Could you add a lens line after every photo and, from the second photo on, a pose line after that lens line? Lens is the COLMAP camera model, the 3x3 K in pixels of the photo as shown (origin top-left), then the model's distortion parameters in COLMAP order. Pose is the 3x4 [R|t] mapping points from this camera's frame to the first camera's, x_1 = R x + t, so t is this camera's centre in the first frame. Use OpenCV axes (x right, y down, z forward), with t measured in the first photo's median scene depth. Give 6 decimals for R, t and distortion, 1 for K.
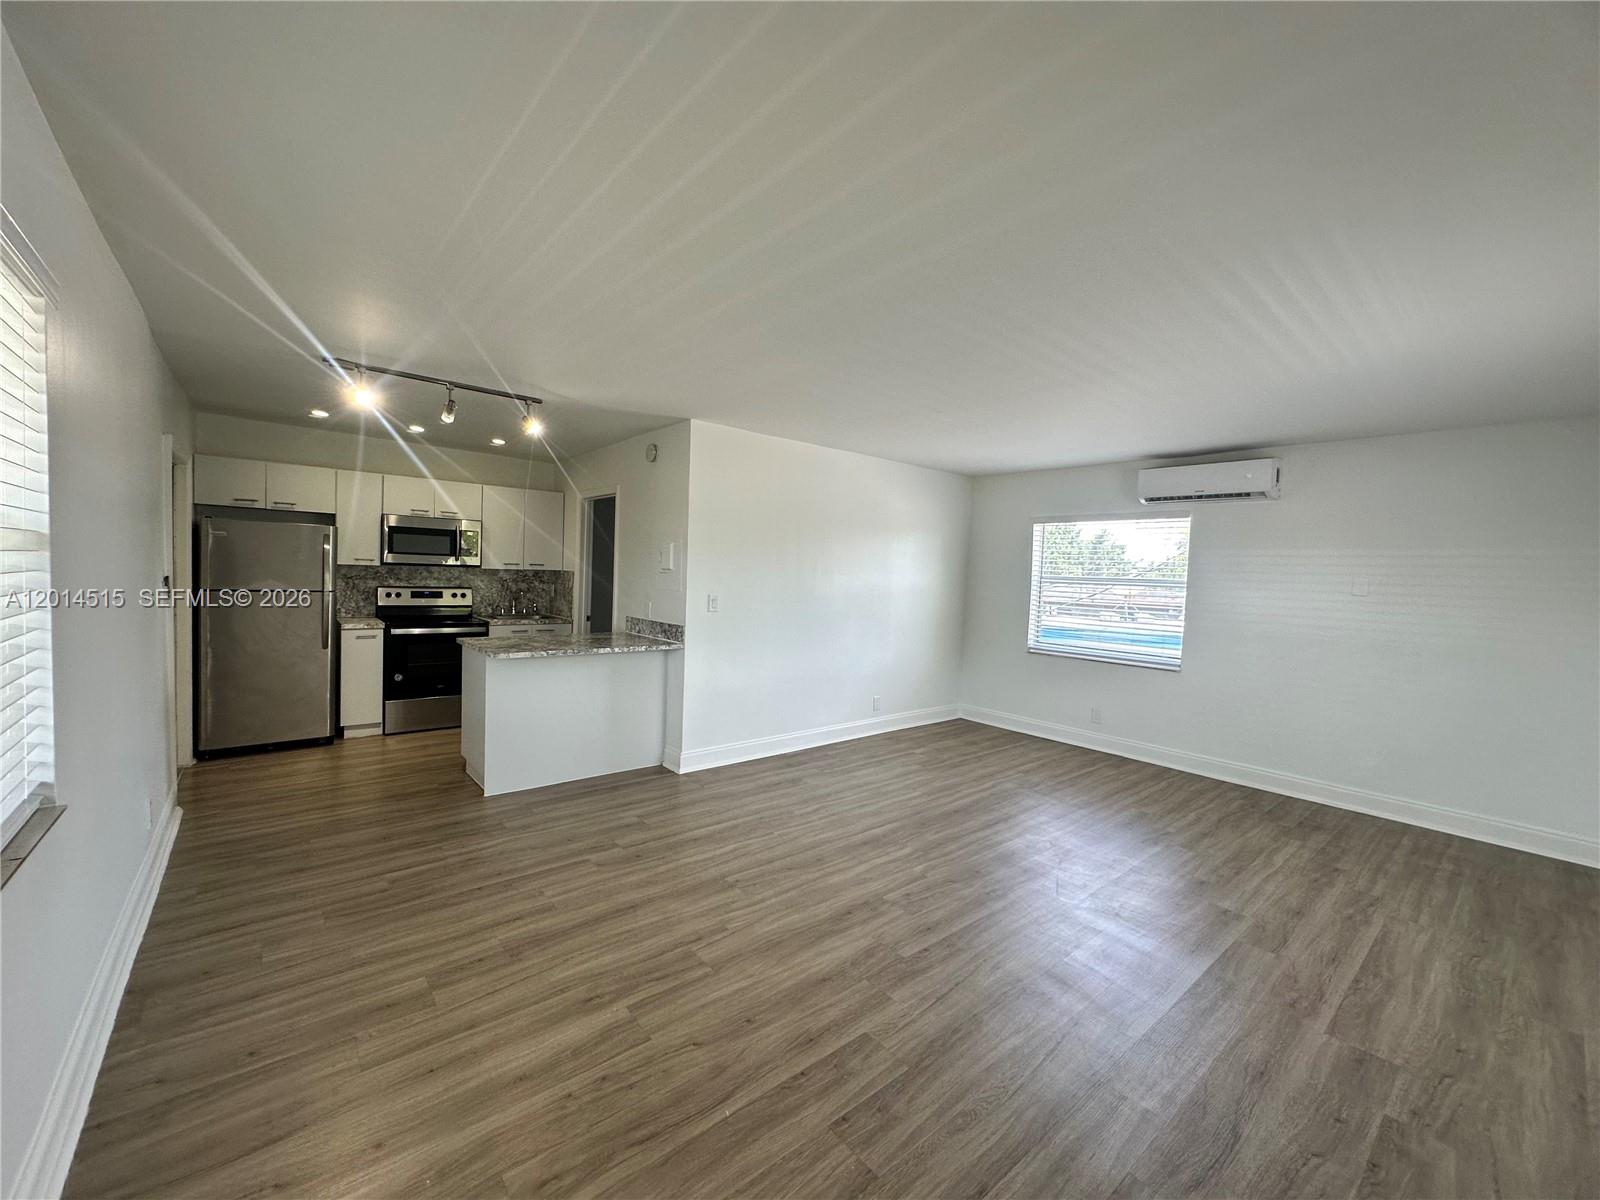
lens RADIAL K [[638.7, 0, 799.7], [0, 638.7, 598.8], [0, 0, 1]] dist [-0.001922, 0.000292]
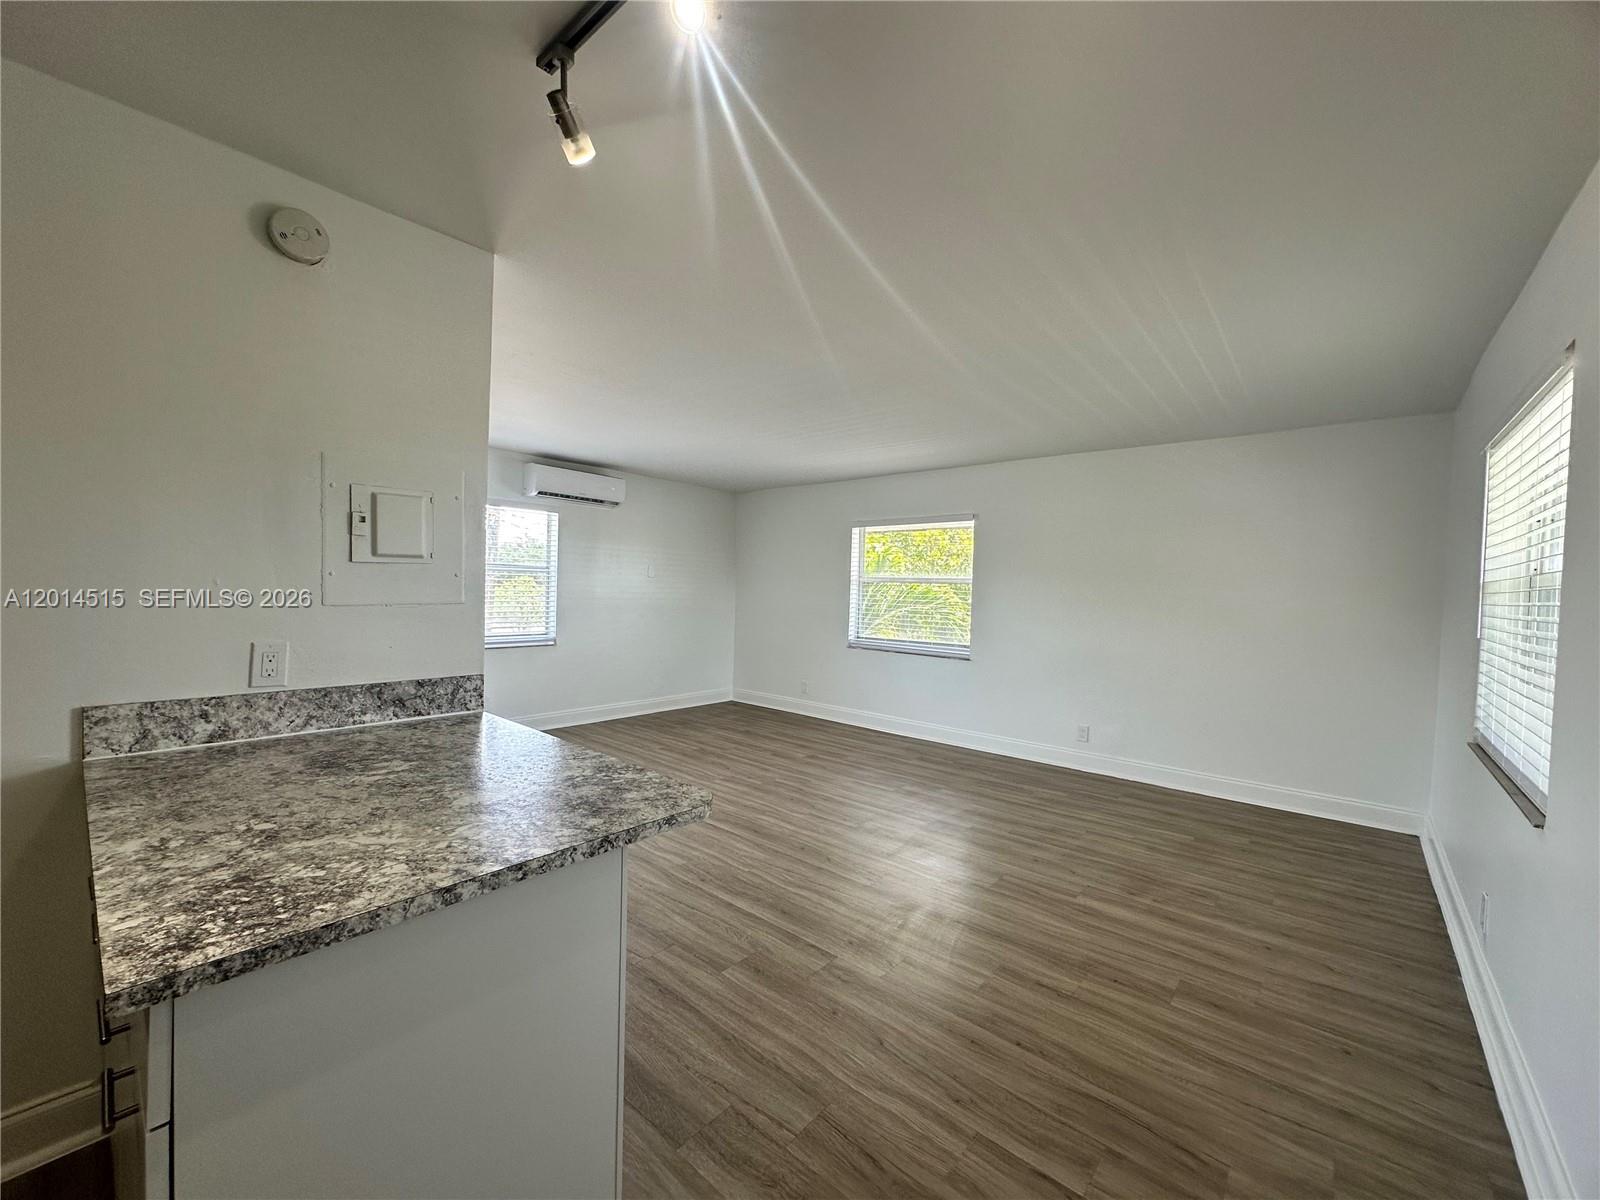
lens RADIAL K [[638.7, 0, 799.7], [0, 638.7, 598.8], [0, 0, 1]] dist [-0.001922, 0.000292]
pose [[-0.158146, -0.059947, 0.985594, -0.855617], [0.005715, 0.998083, 0.061624, -0.053594], [-0.987399, 0.015378, -0.157501, 1.025804]]
